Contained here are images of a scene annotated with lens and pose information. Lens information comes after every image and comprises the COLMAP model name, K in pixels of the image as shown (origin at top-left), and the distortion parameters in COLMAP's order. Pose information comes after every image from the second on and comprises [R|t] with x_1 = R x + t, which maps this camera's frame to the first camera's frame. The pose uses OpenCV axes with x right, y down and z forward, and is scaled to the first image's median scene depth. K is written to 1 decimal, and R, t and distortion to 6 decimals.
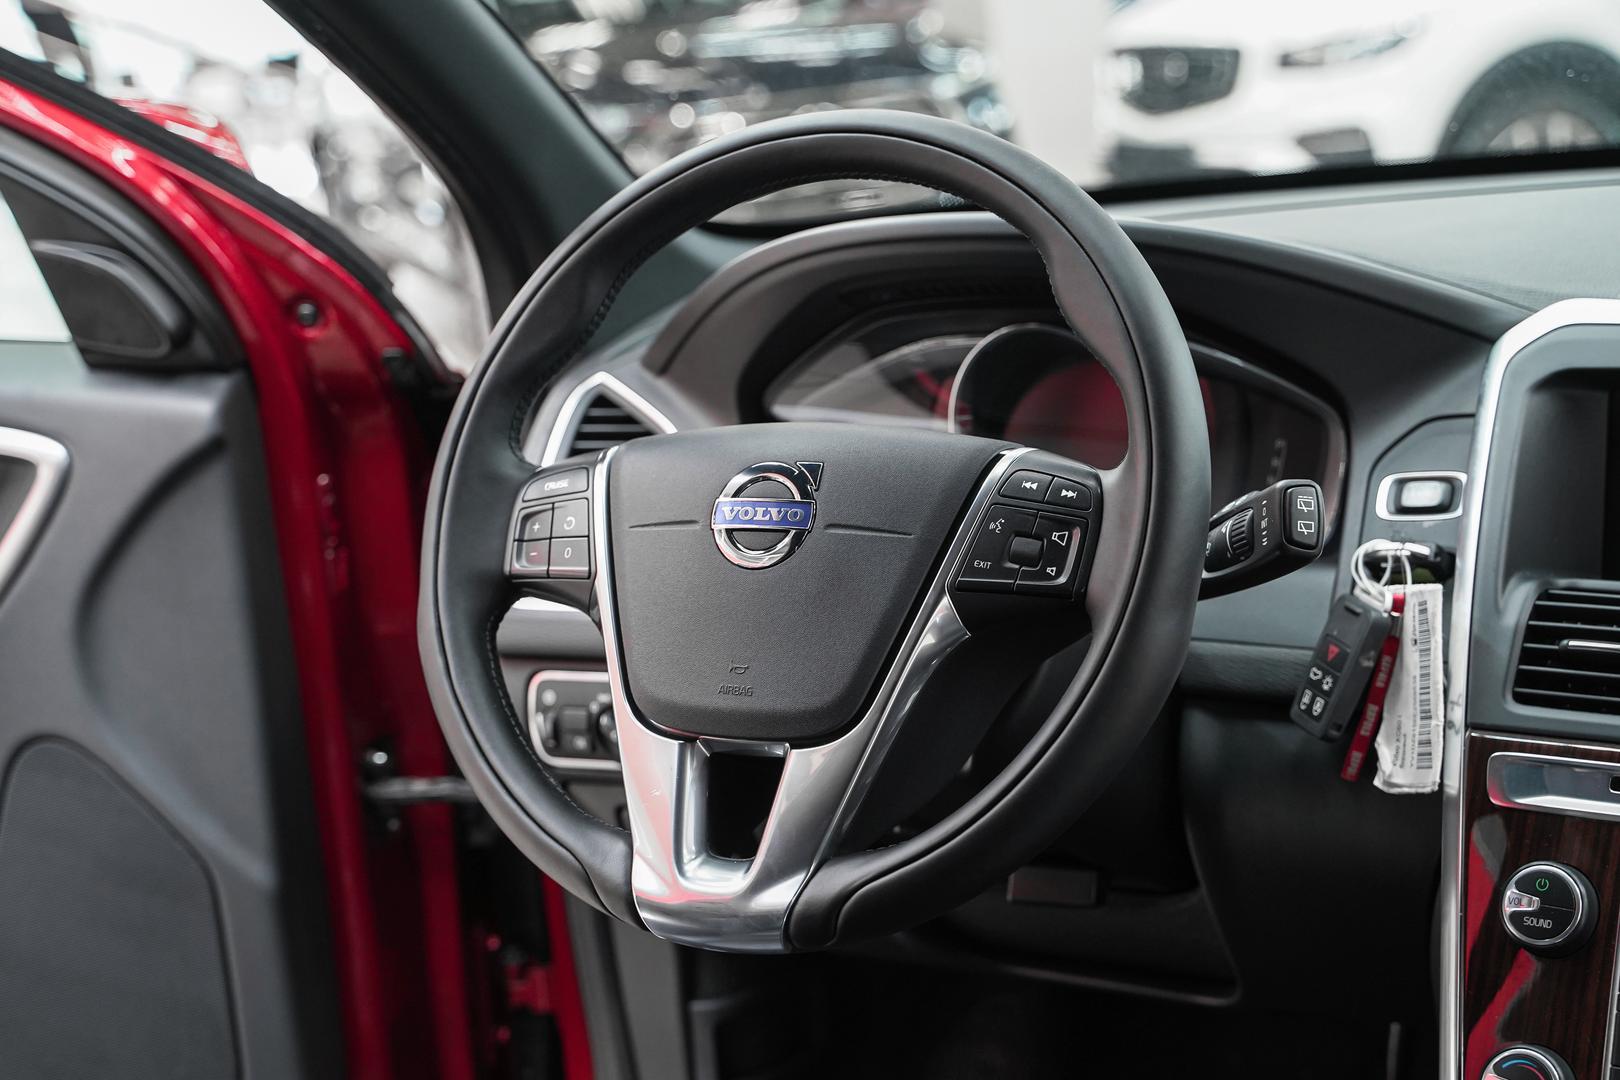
lens RADIAL K [[2408.1, 0, 803.6], [0, 2408.1, 488.2], [0, 0, 1]] dist [0.007386, -0.052680]
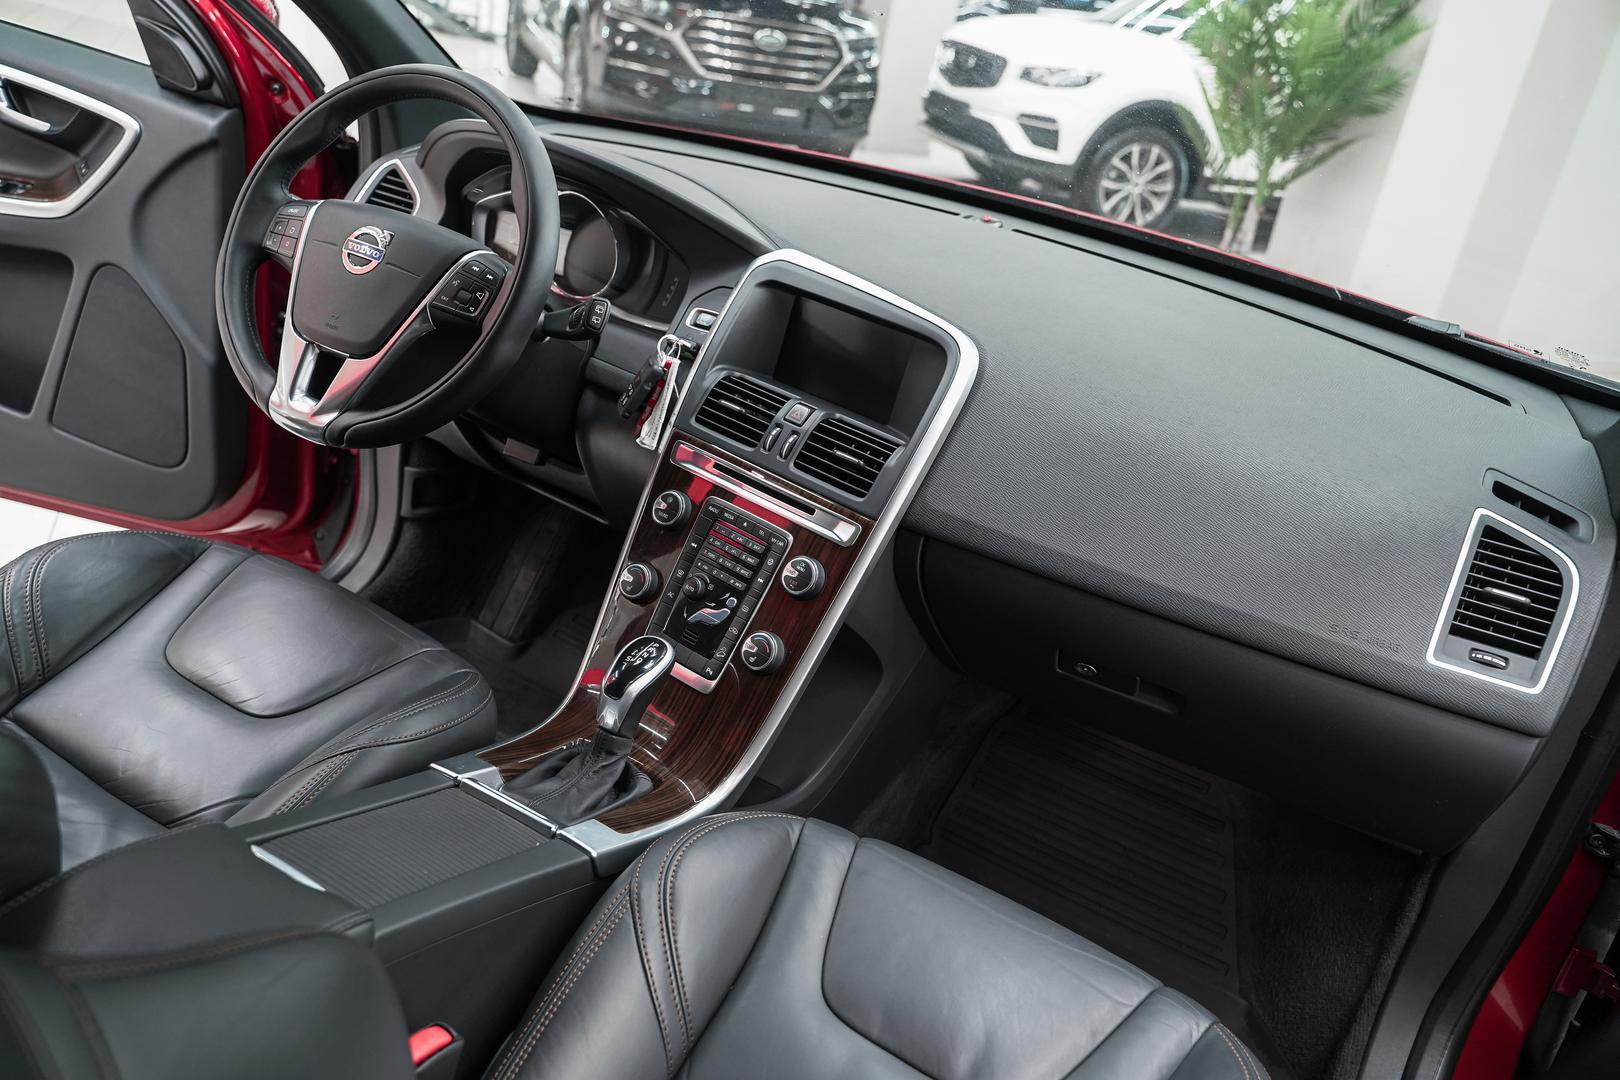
lens RADIAL K [[1289.9, 0, 810.0], [0, 1289.9, 540.0], [0, 0, 1]] dist [-0.016631, 0.009620]
pose [[0.966035, 0.244658, 0.083174, 0.313956], [-0.257166, 0.941767, 0.216658, -0.090320], [-0.025323, -0.230689, 0.972698, -0.185828]]
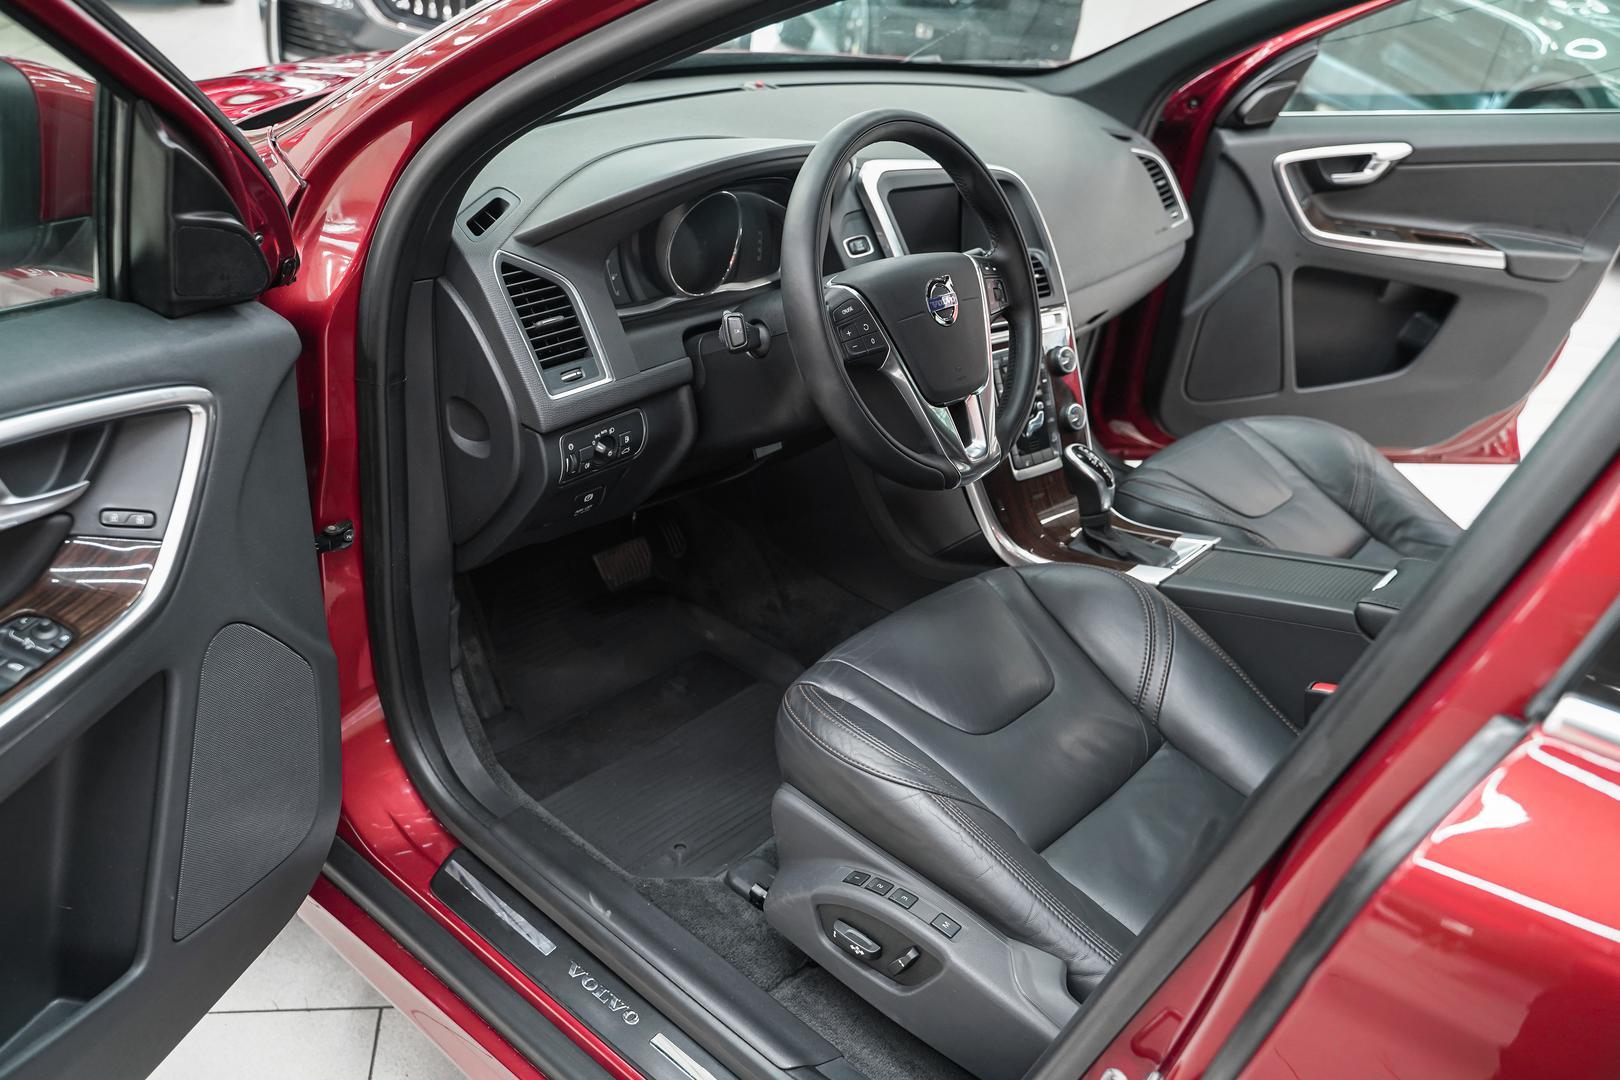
lens RADIAL K [[1289.9, 0, 810.0], [0, 1289.9, 540.0], [0, 0, 1]] dist [-0.016631, 0.009620]
pose [[0.206933, -0.369364, 0.905952, -1.145634], [0.063296, 0.929109, 0.364348, -0.216146], [-0.976306, -0.018052, 0.215642, 0.788699]]
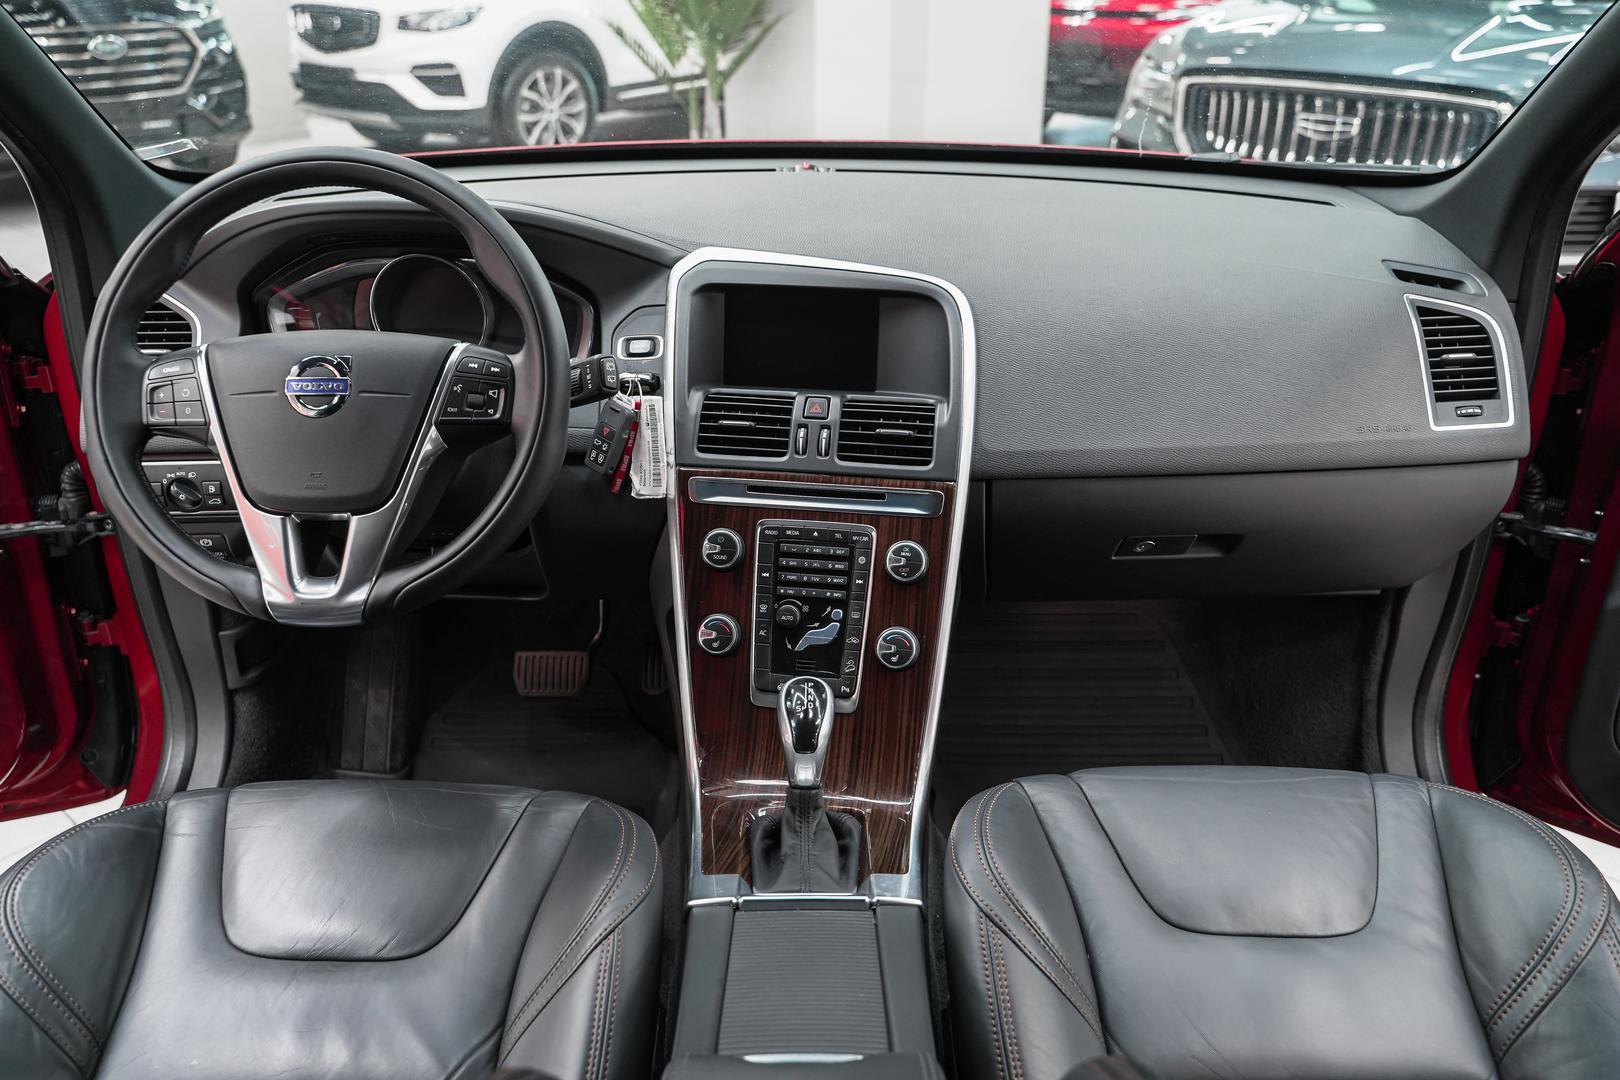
lens RADIAL K [[1293.9, 0, 810.0], [0, 1293.9, 540.0], [0, 0, 1]] dist [-0.011040, 0.005322]
pose [[0.875935, -0.114790, 0.468574, -0.147028], [0.012931, 0.976517, 0.215051, -0.073033], [-0.482256, -0.182312, 0.856850, -0.016669]]
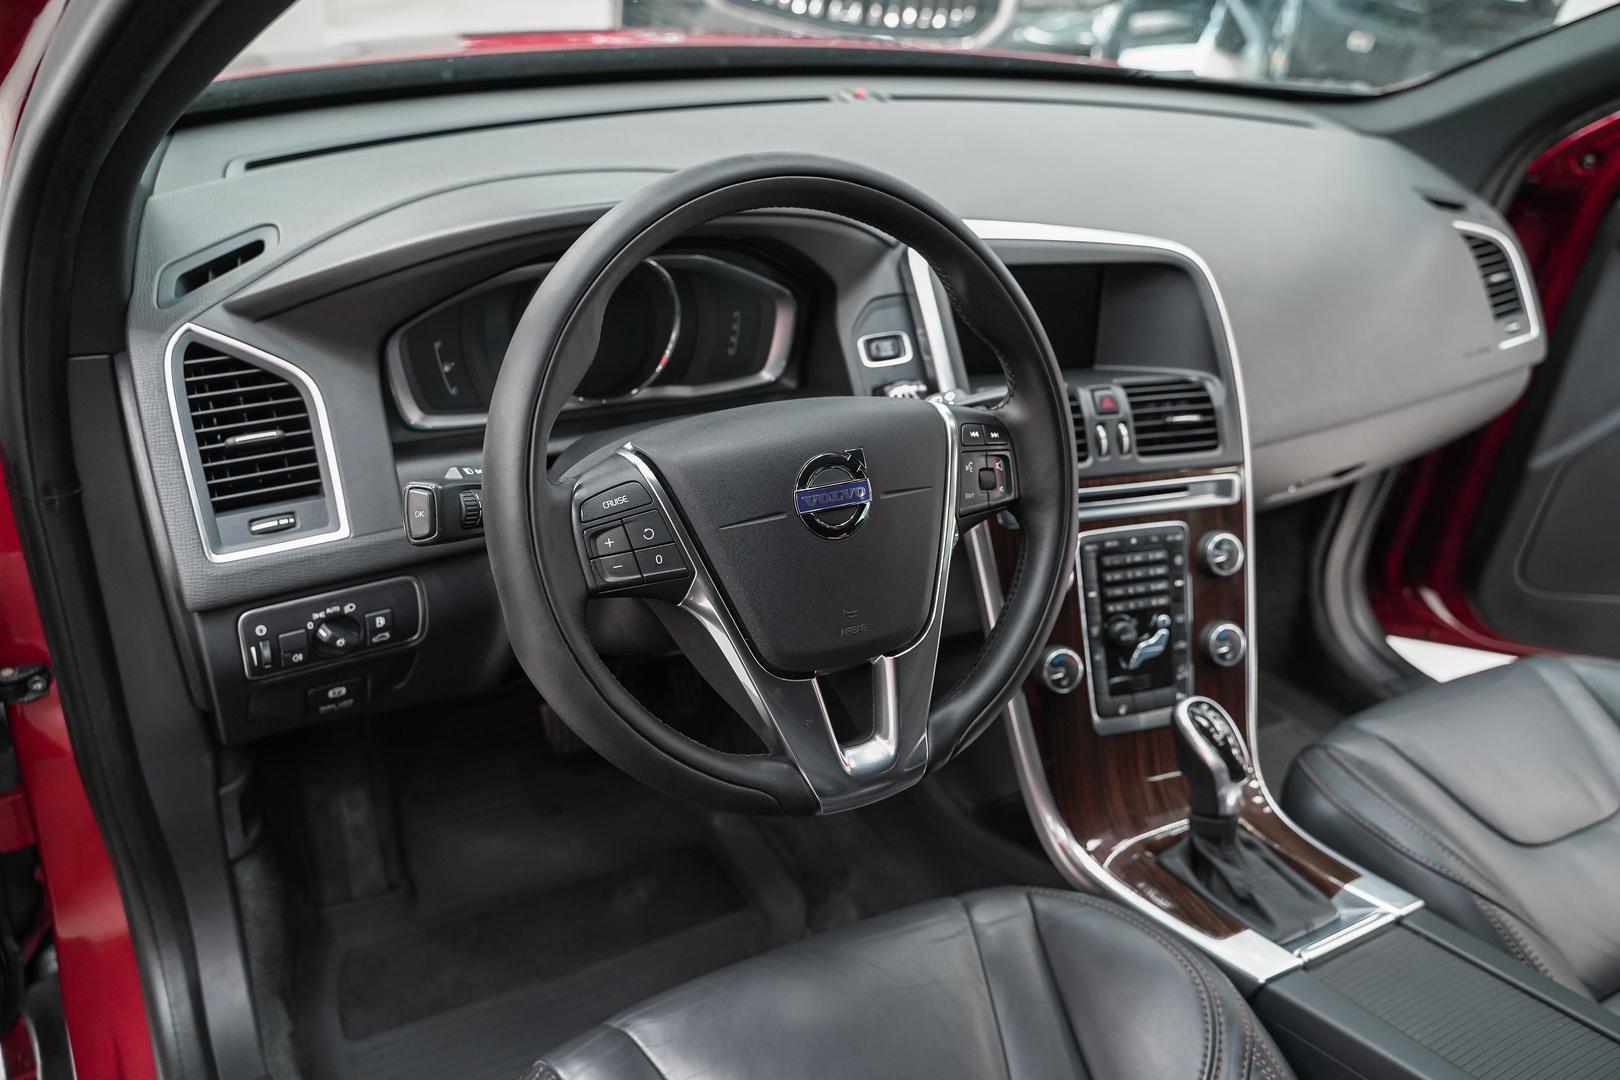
lens RADIAL K [[1293.4, 0, 810.0], [0, 1293.4, 540.0], [0, 0, 1]] dist [-0.008669, -0.004207]
pose [[0.519434, -0.310270, 0.796191, -0.542910], [0.020015, 0.935913, 0.351662, -0.196397], [-0.854276, -0.166729, 0.492355, 0.612289]]
